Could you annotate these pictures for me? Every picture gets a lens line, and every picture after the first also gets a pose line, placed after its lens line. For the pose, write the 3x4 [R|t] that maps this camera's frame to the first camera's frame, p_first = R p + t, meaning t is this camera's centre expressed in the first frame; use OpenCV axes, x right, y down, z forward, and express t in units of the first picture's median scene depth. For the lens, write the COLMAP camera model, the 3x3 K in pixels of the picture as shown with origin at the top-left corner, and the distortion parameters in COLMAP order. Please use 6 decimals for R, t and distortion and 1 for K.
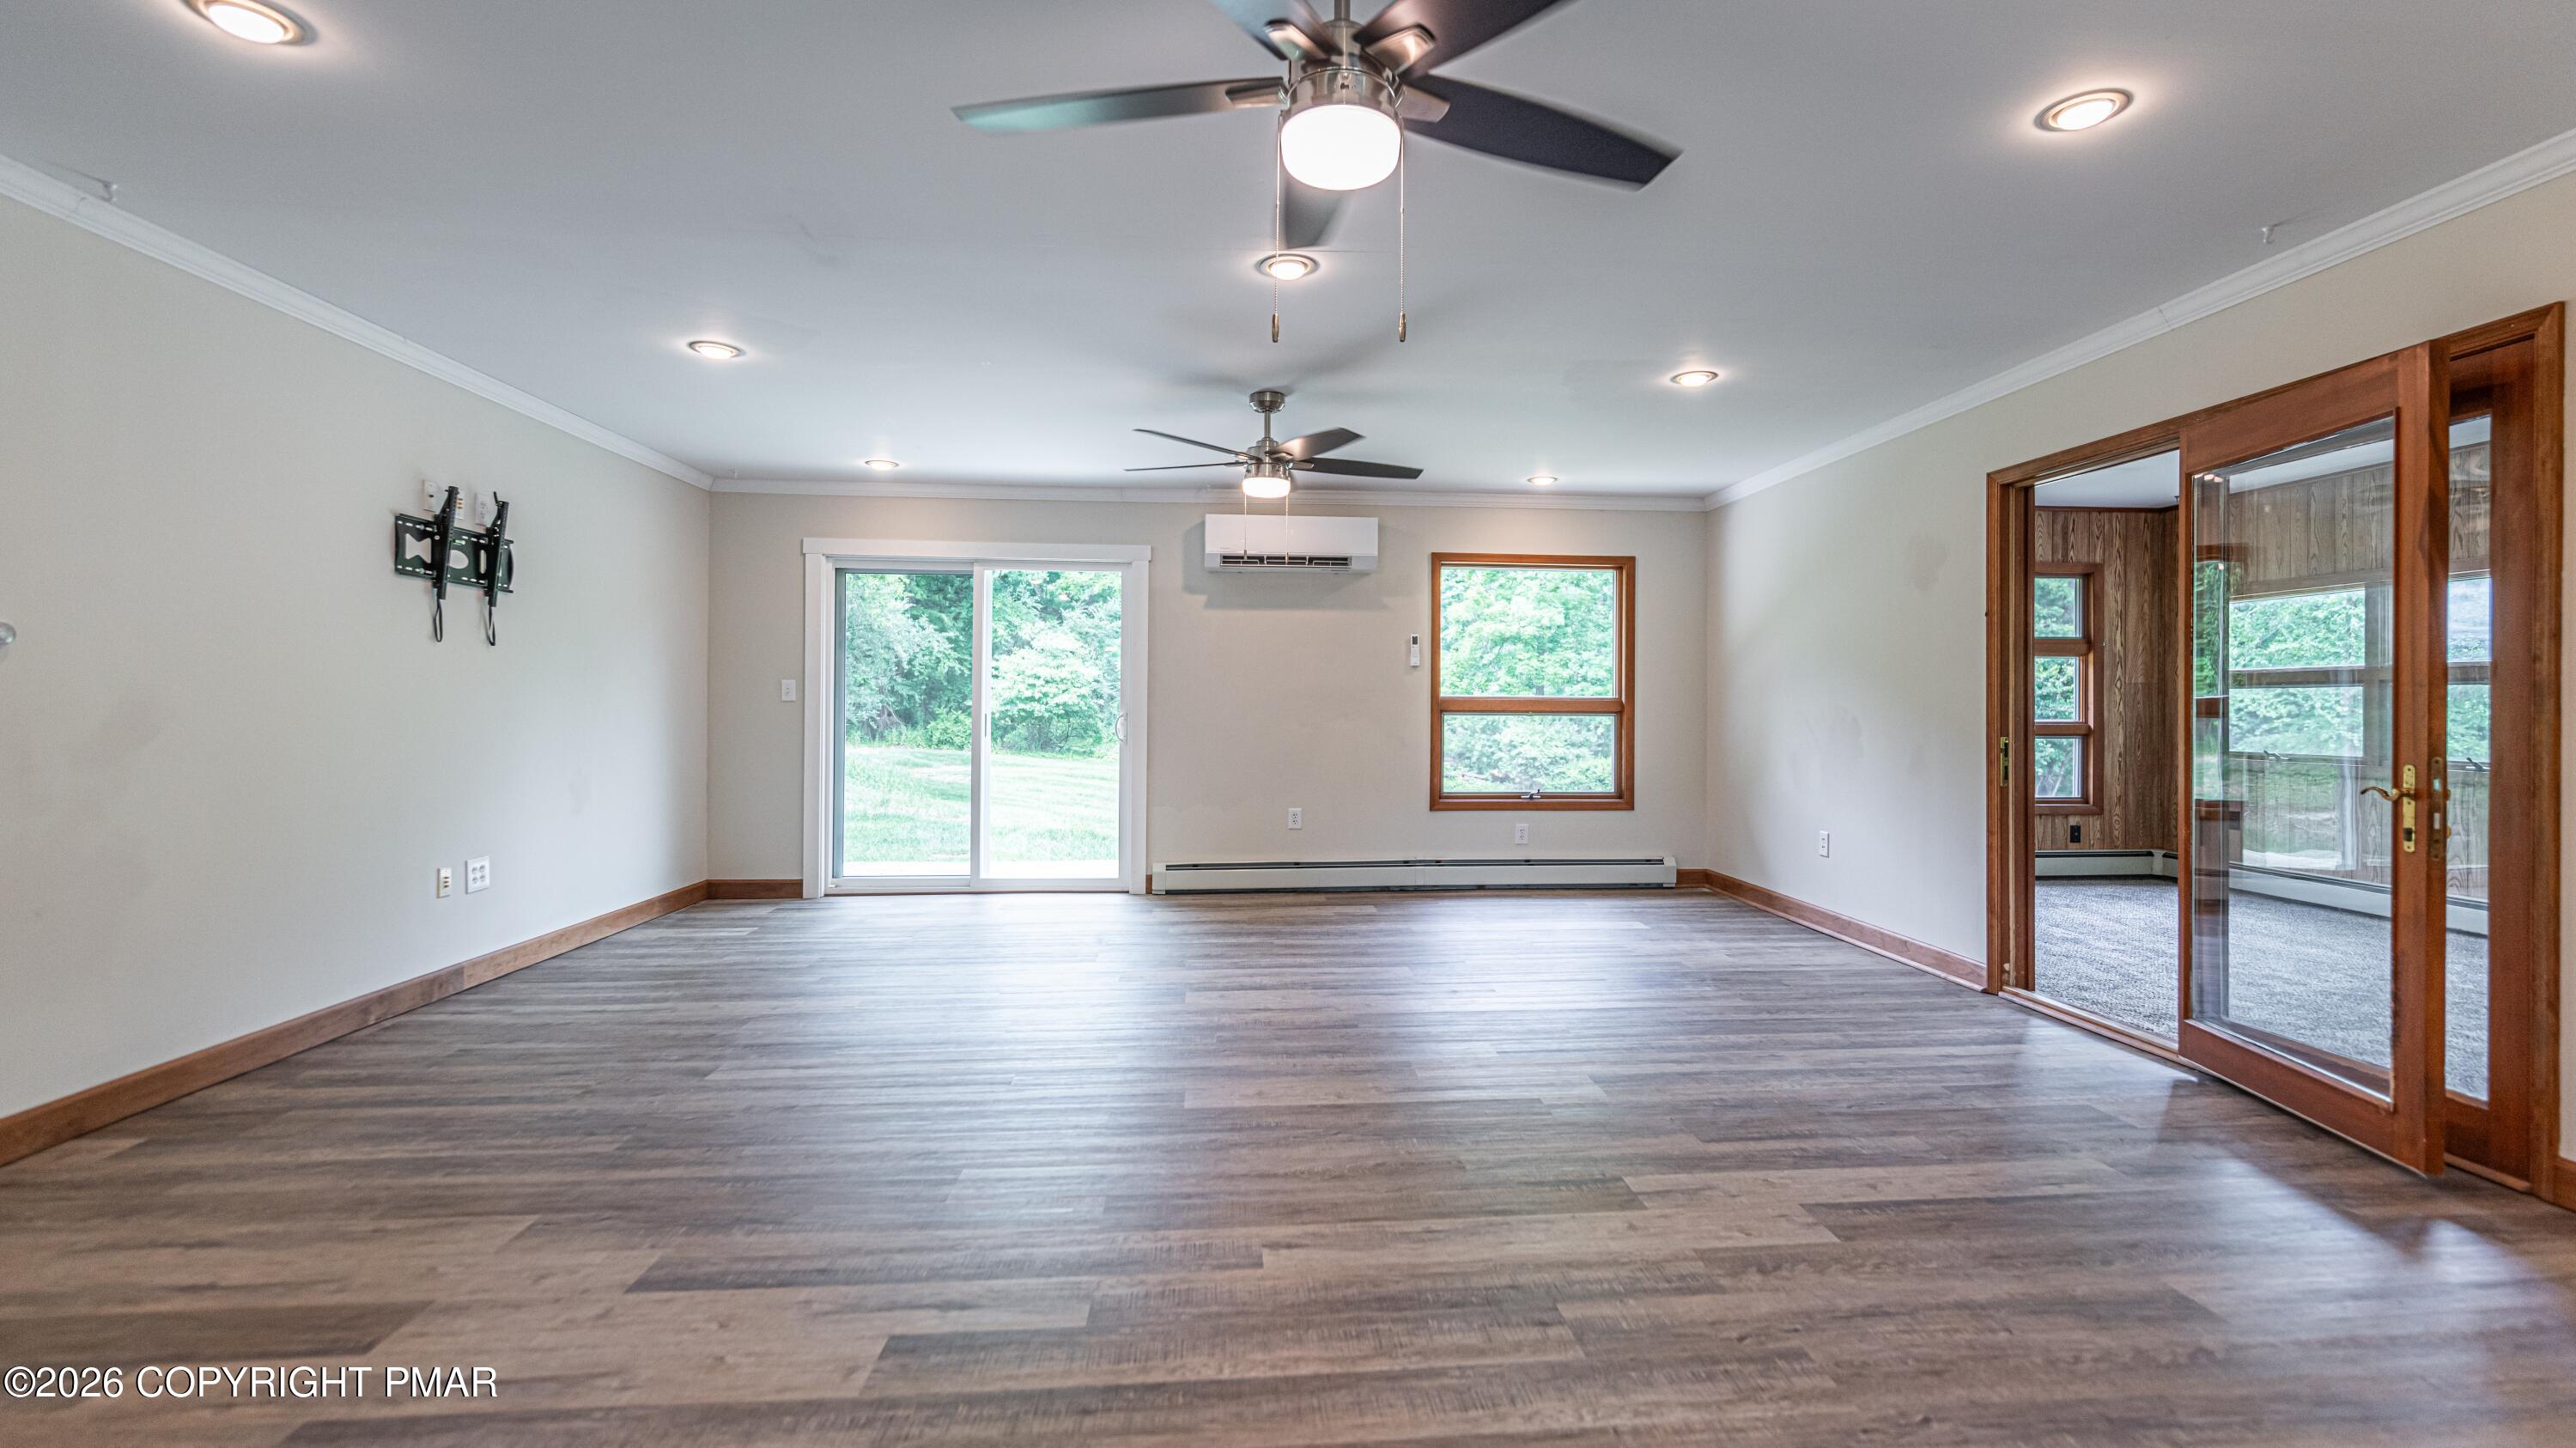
lens RADIAL K [[1070.1, 0, 1309.3], [0, 1070.1, 714.1], [0, 0, 1]] dist [0.001838, -0.000022]
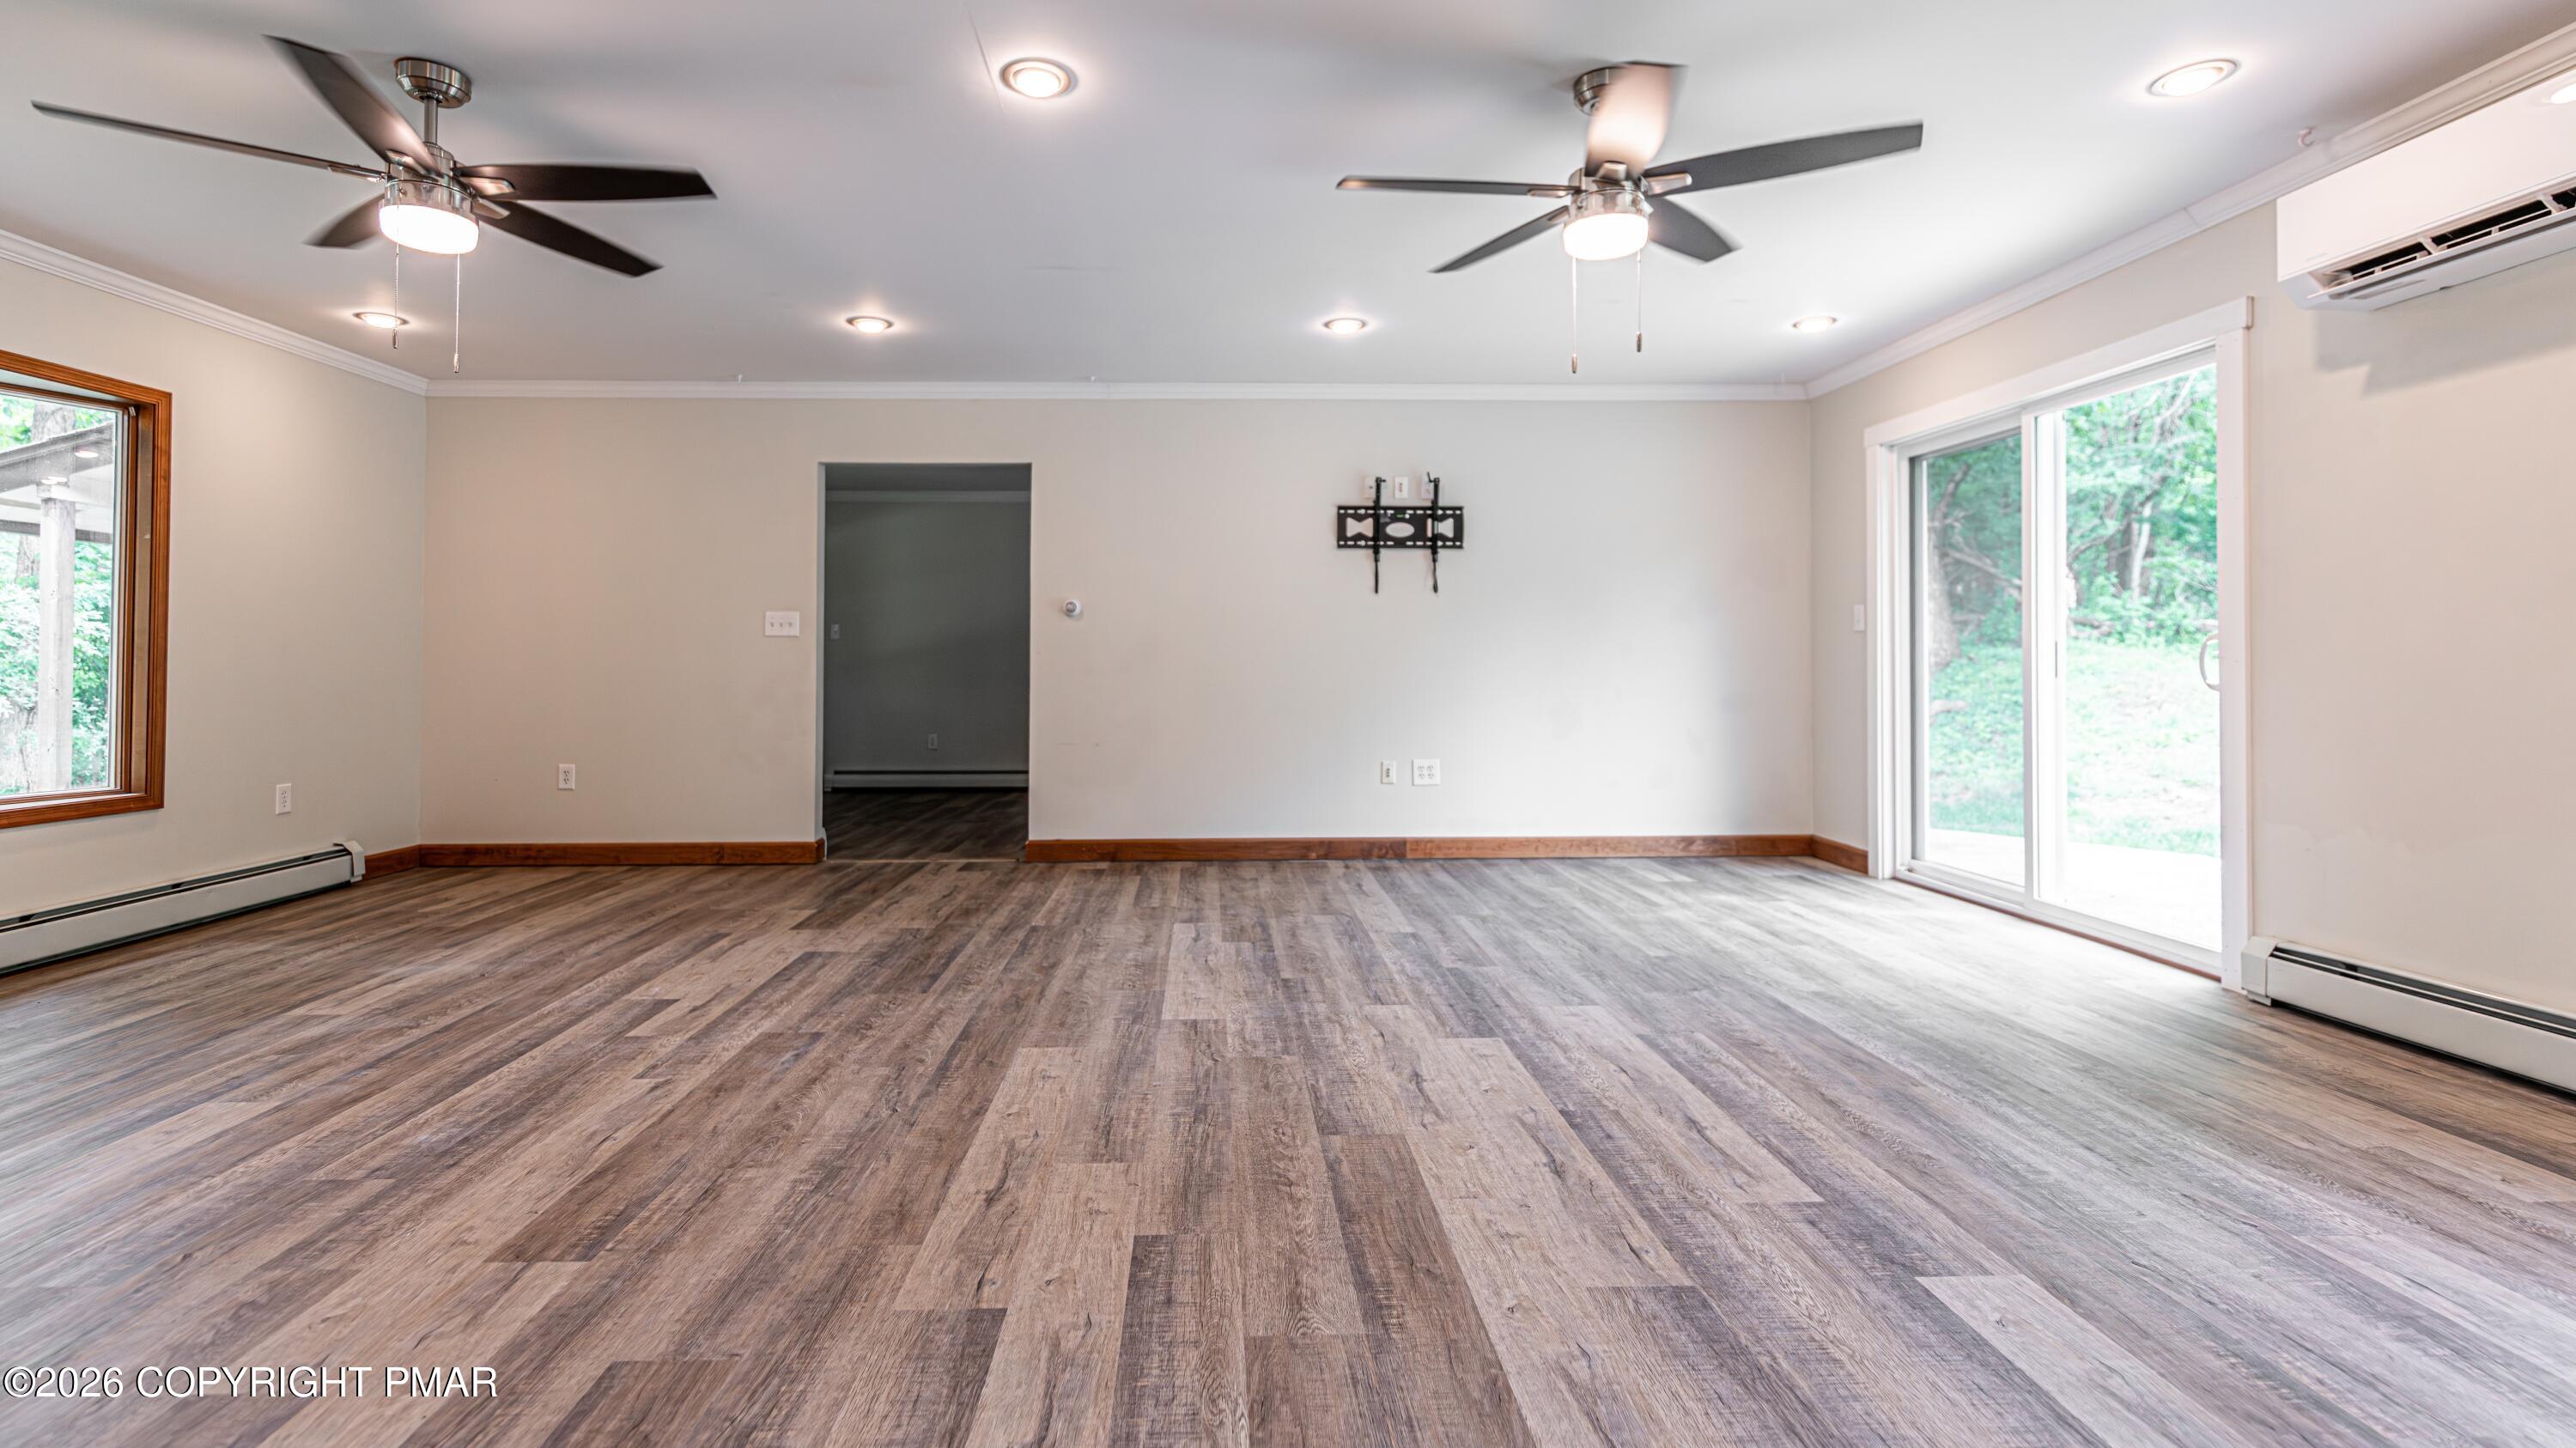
lens RADIAL K [[1162.4, 0, 1290.4], [0, 1162.4, 647.9], [0, 0, 1]] dist [-0.000374, -0.000173]
pose [[-0.026047, -0.016670, -0.999522, 0.664077], [-0.001830, 0.999860, -0.016628, 0.026372], [0.999659, 0.001396, -0.026074, 0.938093]]
